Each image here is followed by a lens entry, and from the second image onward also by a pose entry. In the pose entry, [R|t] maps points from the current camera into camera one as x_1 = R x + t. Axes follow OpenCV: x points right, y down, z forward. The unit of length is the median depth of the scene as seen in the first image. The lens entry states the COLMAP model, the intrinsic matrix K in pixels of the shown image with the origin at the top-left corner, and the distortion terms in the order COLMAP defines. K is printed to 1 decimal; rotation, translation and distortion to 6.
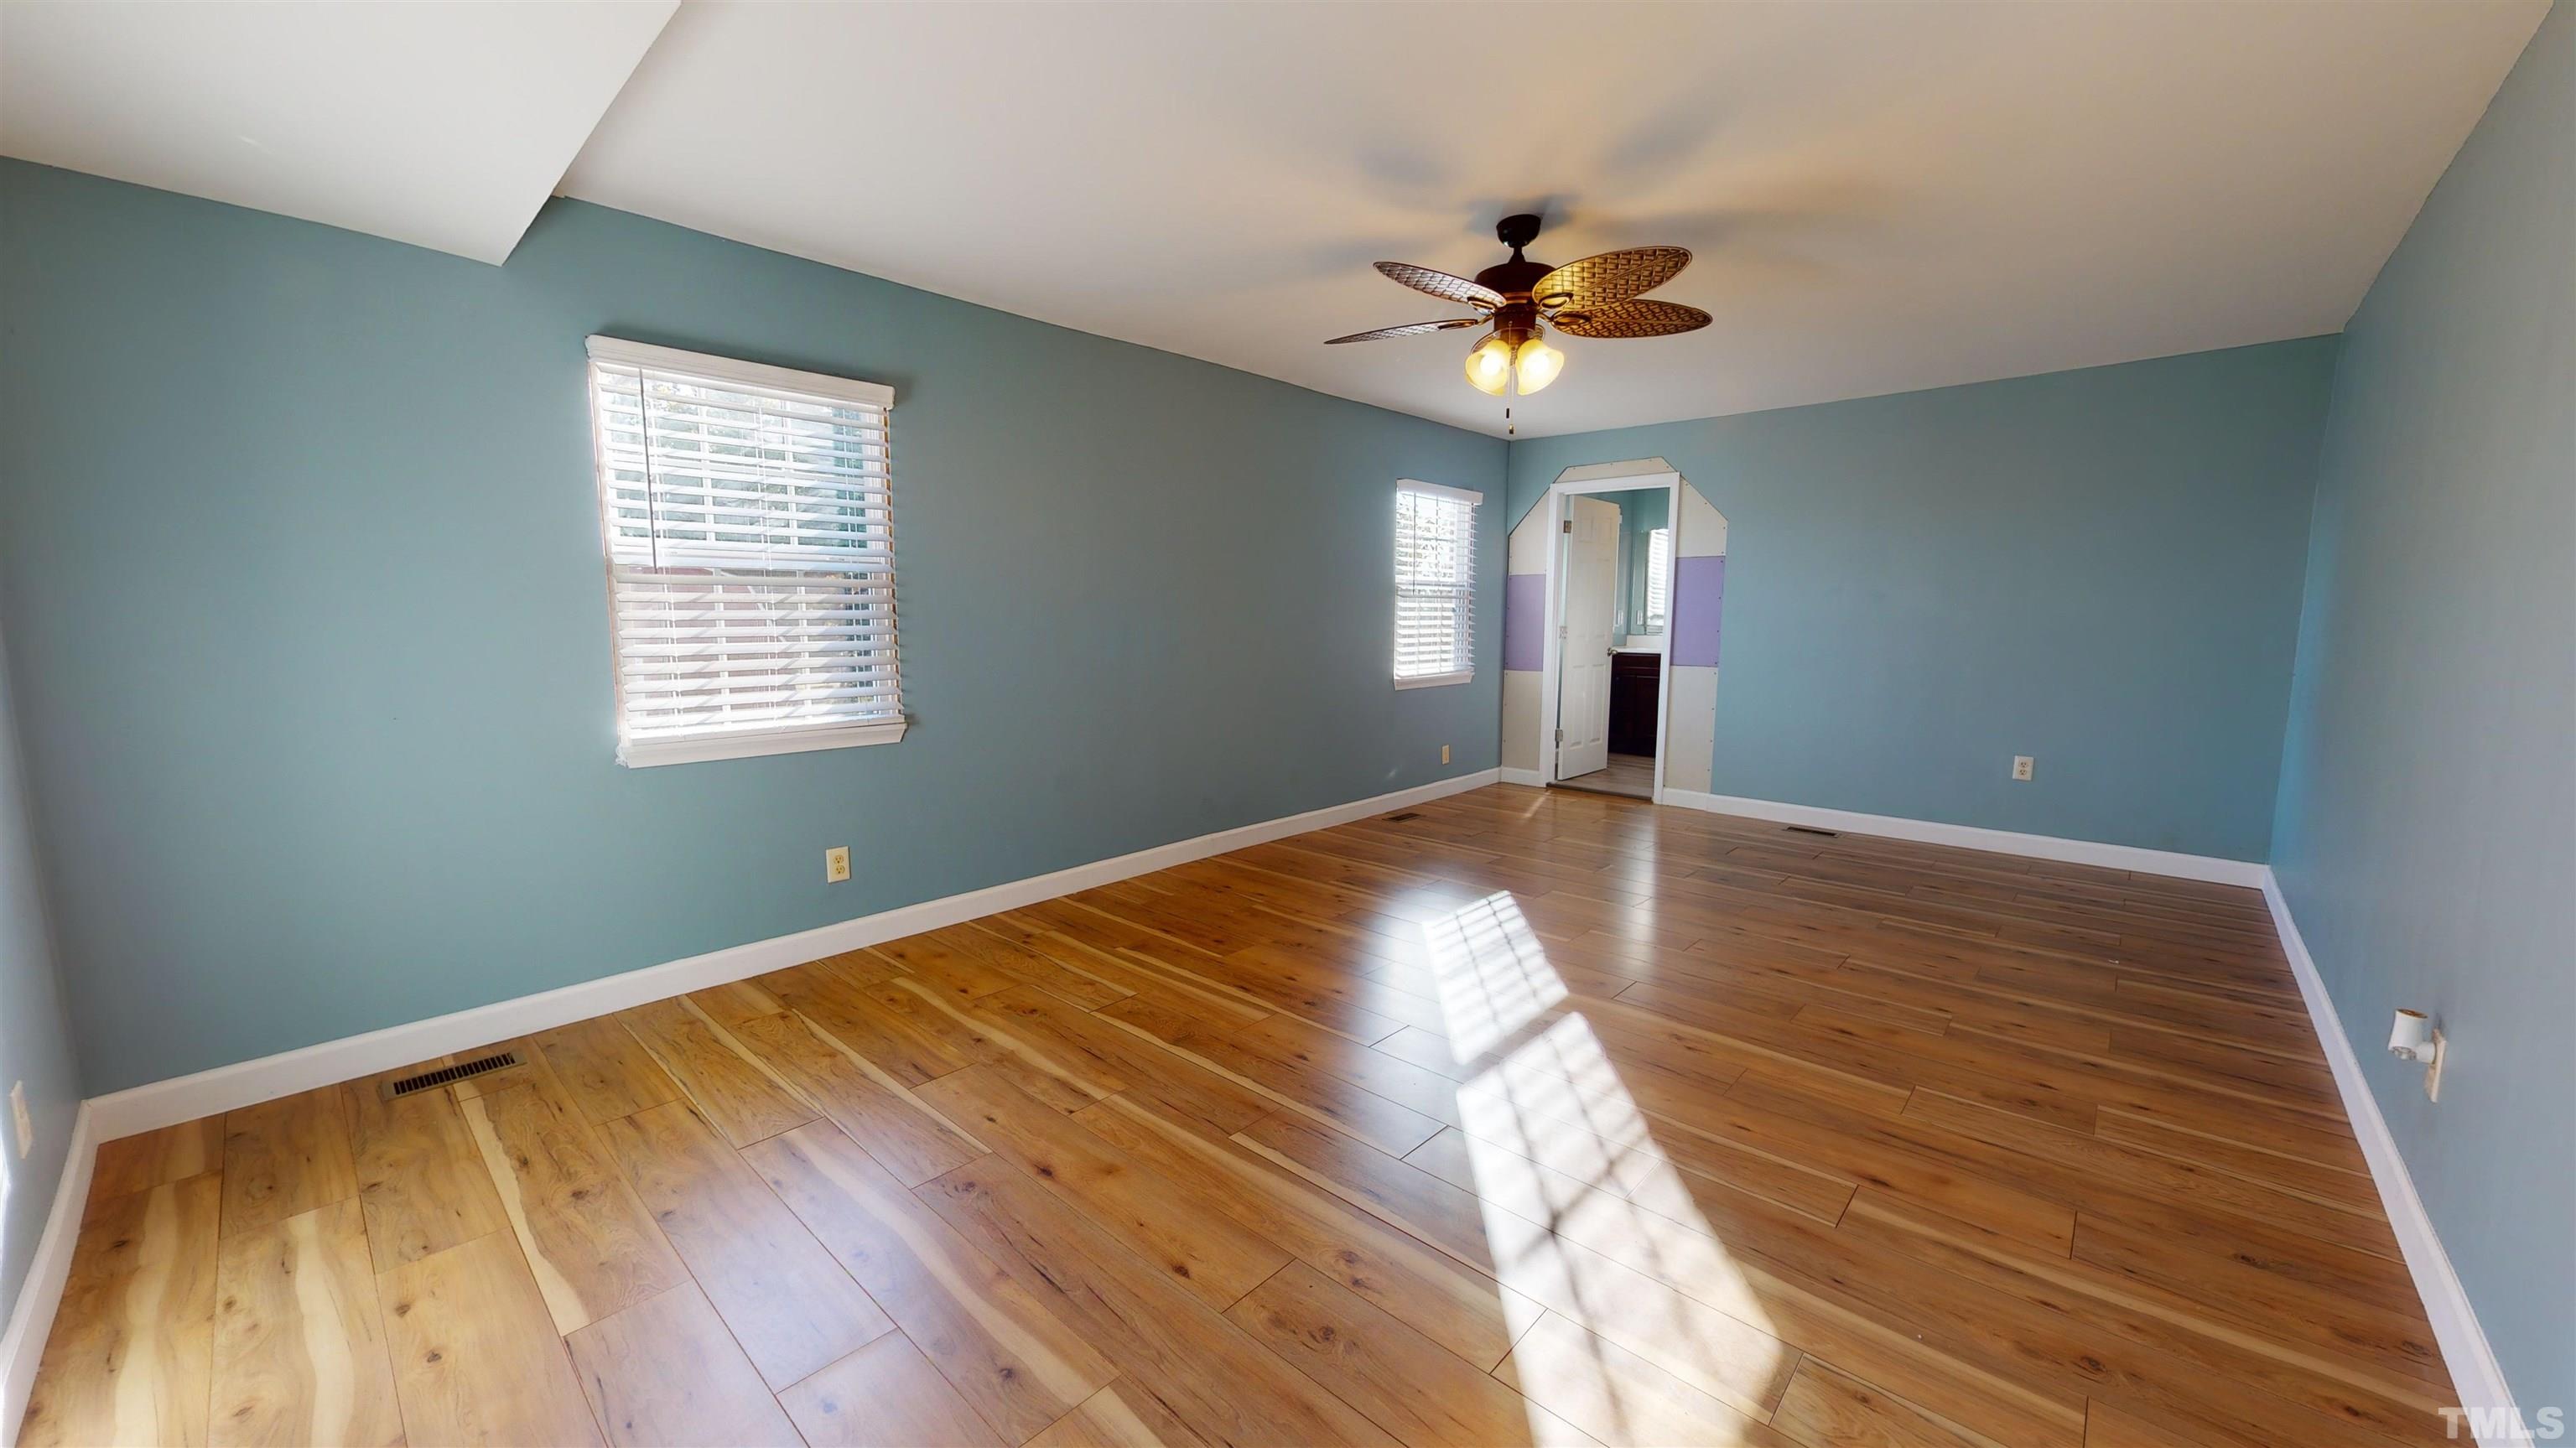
lens RADIAL K [[944.1, 0, 1288.0], [0, 944.1, 724.0], [0, 0, 1]] dist [-0.000073, -0.000326]
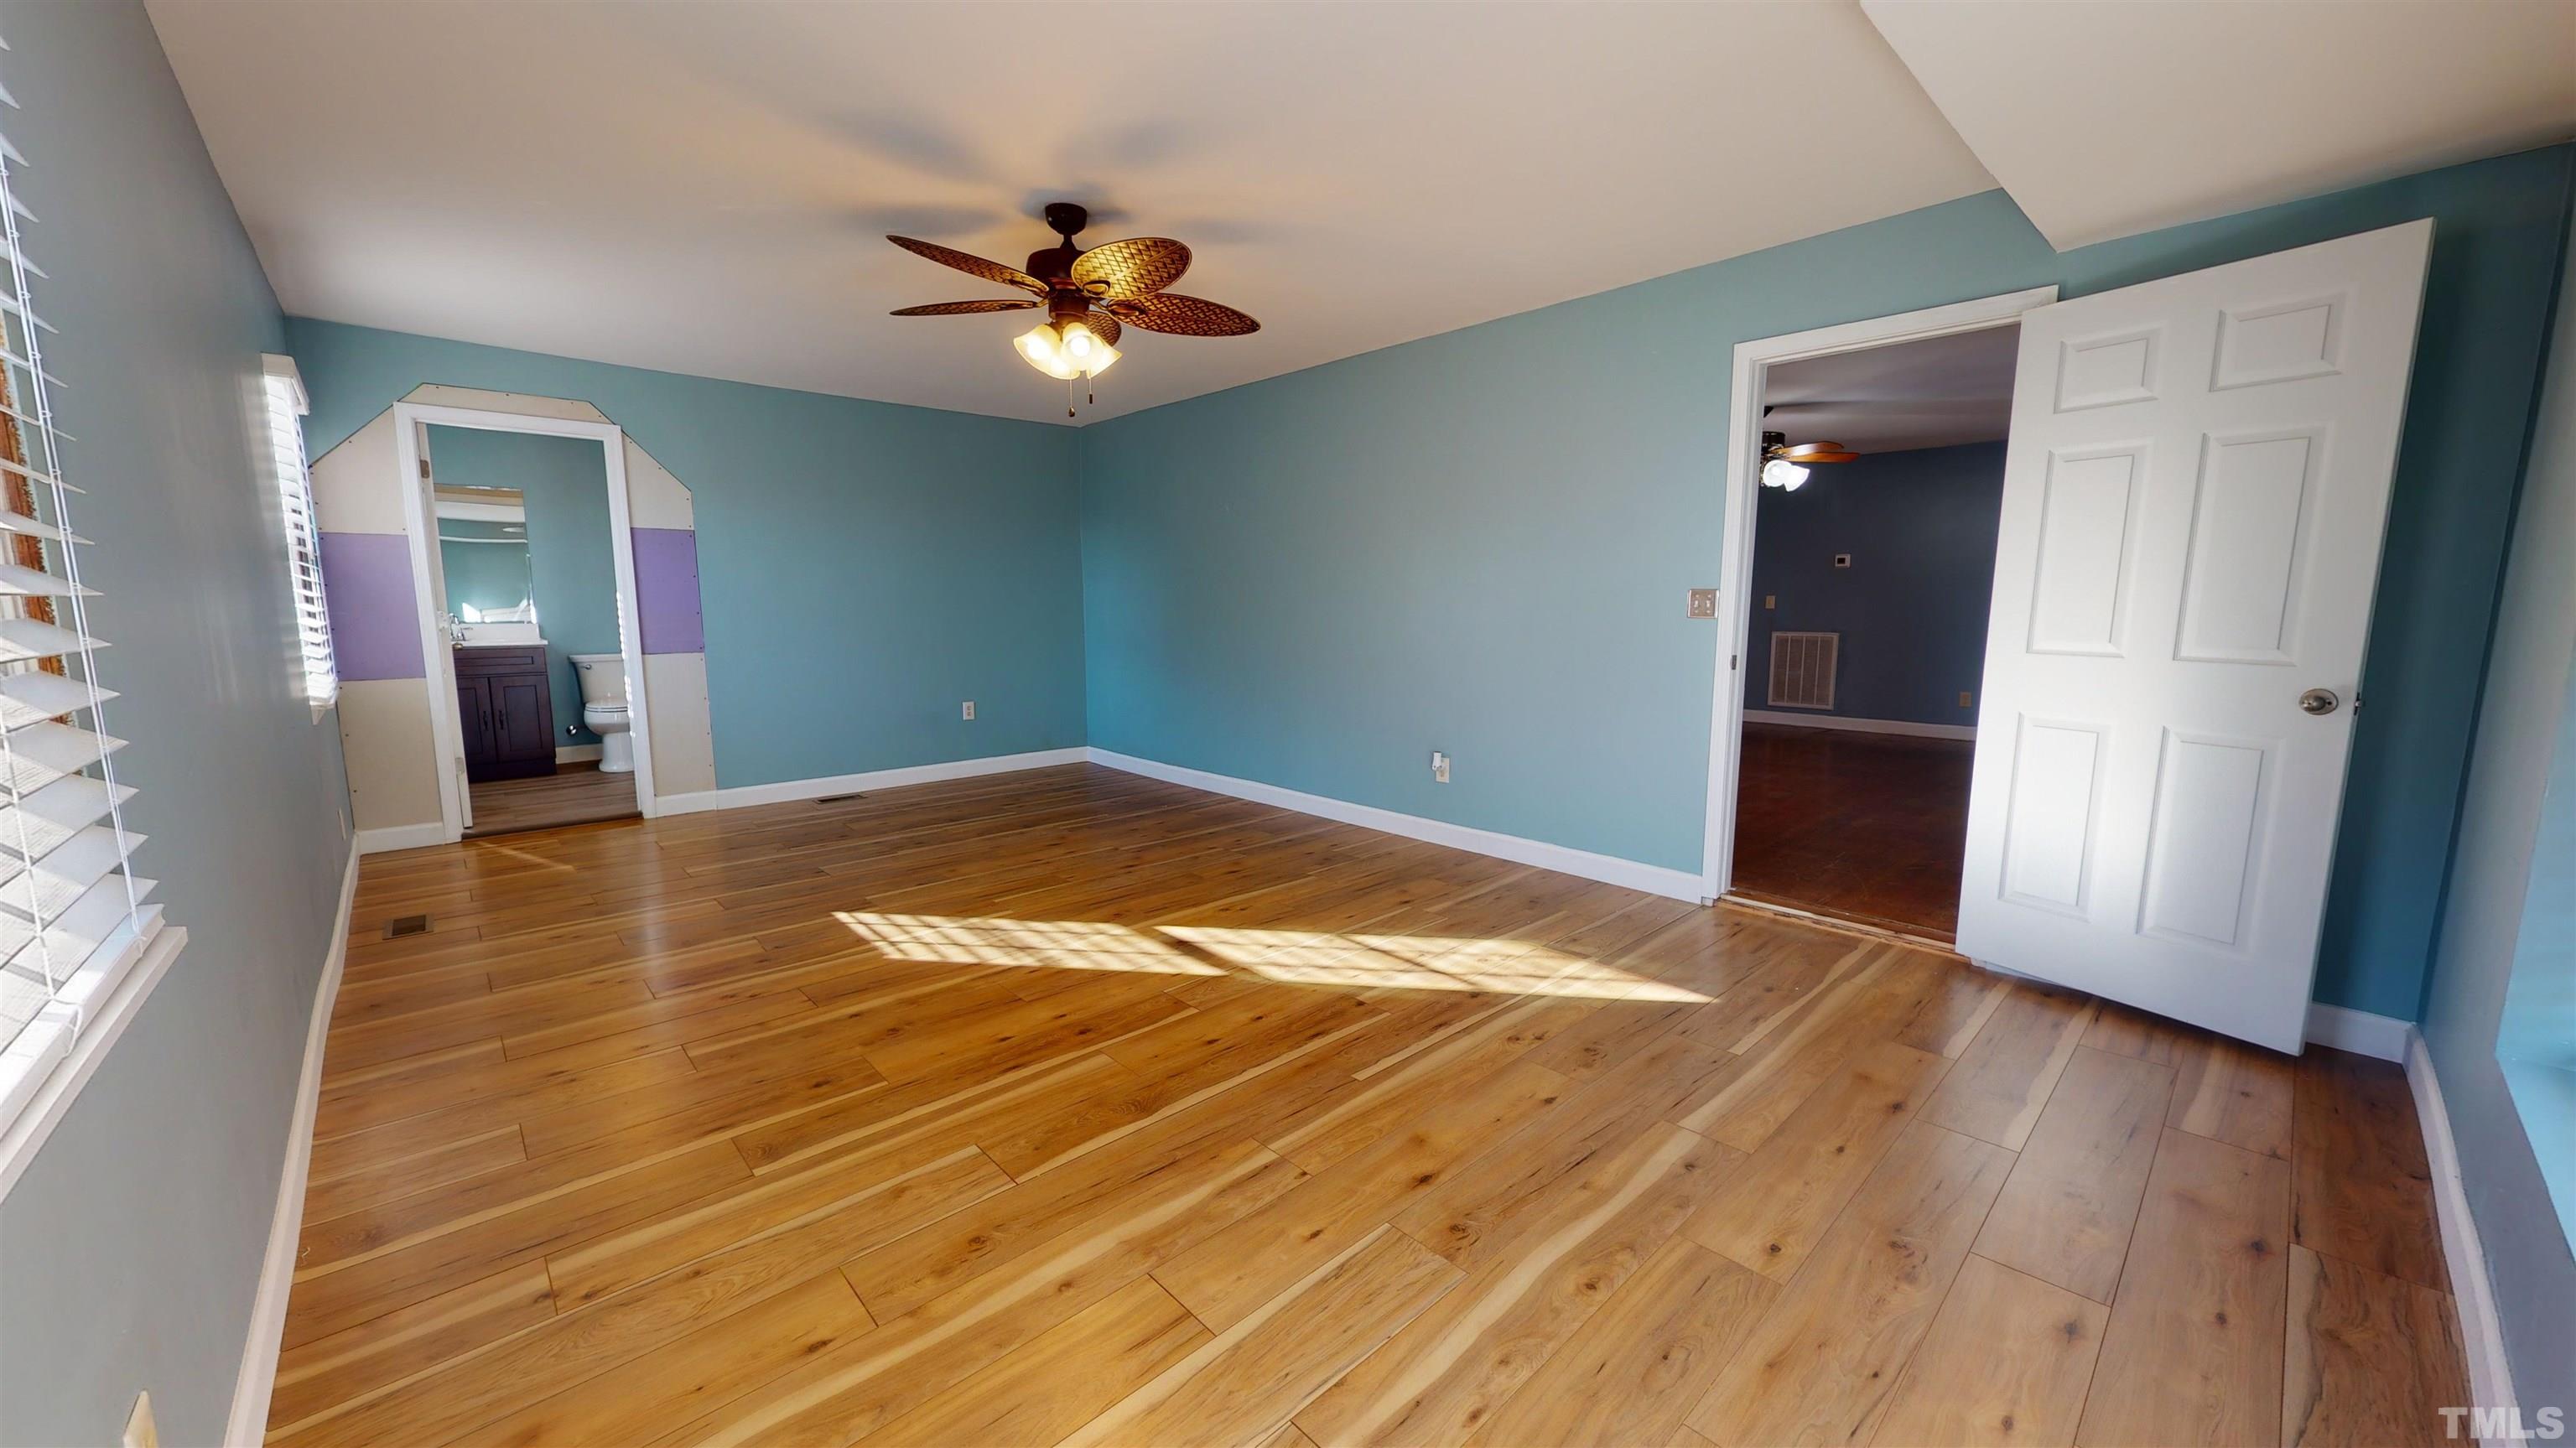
lens RADIAL K [[944.1, 0, 1288.0], [0, 944.1, 724.0], [0, 0, 1]] dist [-0.000073, -0.000326]
pose [[0.083239, -0.133353, 0.987567, -0.748166], [0.116240, 0.985540, 0.123282, -0.070606], [-0.989727, 0.104533, 0.097536, 0.652852]]
